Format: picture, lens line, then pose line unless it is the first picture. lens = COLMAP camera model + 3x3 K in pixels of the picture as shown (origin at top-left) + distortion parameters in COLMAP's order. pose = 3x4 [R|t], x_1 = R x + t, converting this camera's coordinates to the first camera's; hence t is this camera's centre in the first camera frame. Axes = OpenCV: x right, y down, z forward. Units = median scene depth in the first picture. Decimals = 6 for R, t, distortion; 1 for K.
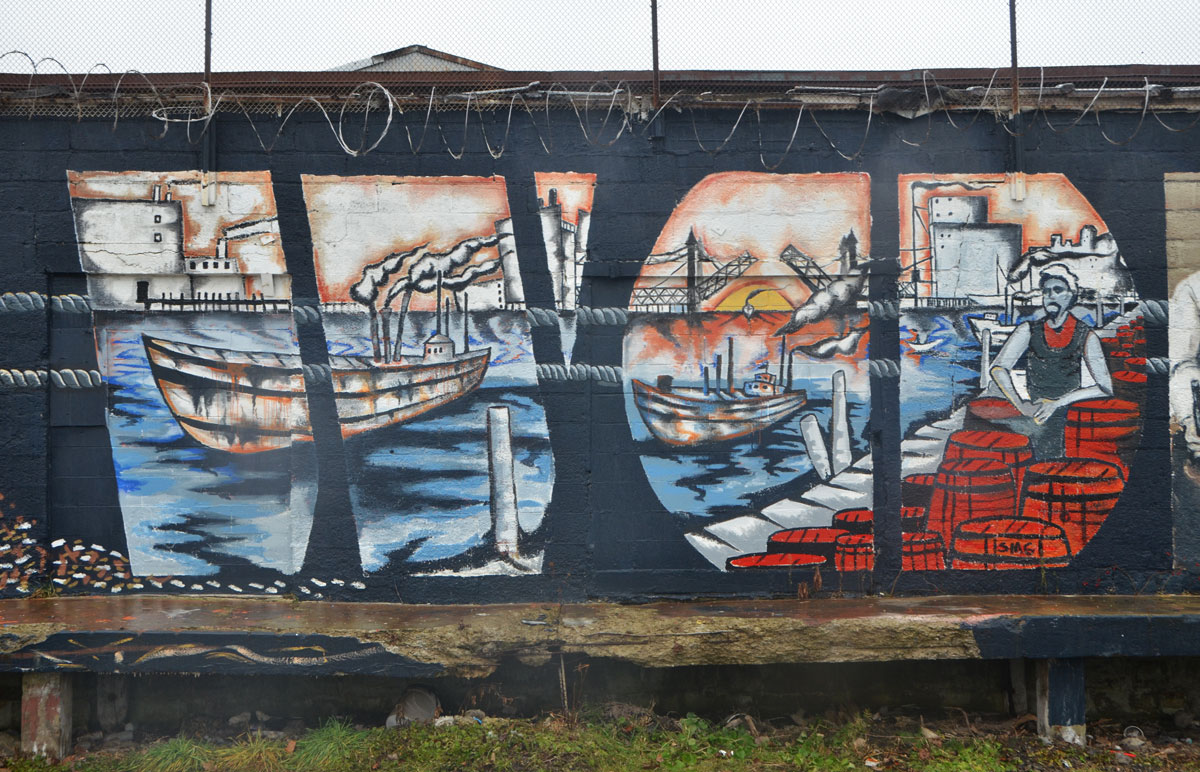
lens RADIAL K [[1325.3, 0, 600.0], [0, 1325.3, 386.0], [0, 0, 1]] dist [-0.007279, 0.012350]
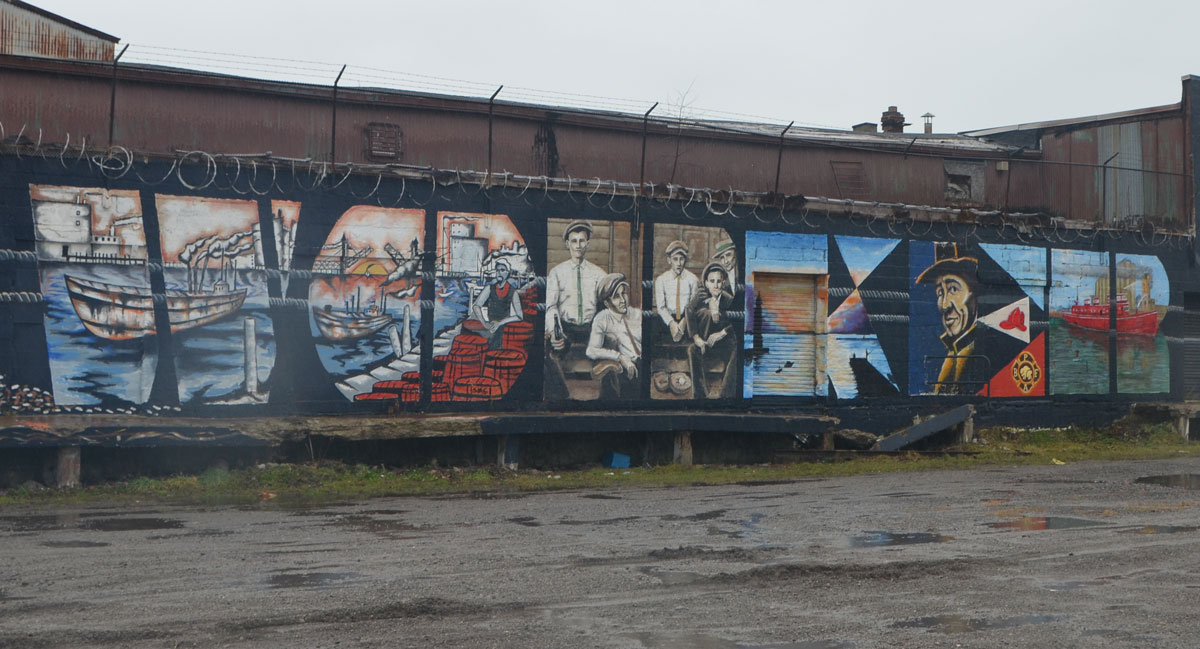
lens RADIAL K [[1433.7, 0, 600.0], [0, 1433.7, 324.5], [0, 0, 1]] dist [0.016035, 0.022866]
pose [[0.852973, 0.024669, 0.521372, -0.742505], [-0.049282, 0.998226, 0.033394, -0.071930], [-0.519623, -0.054179, 0.852676, -1.085339]]
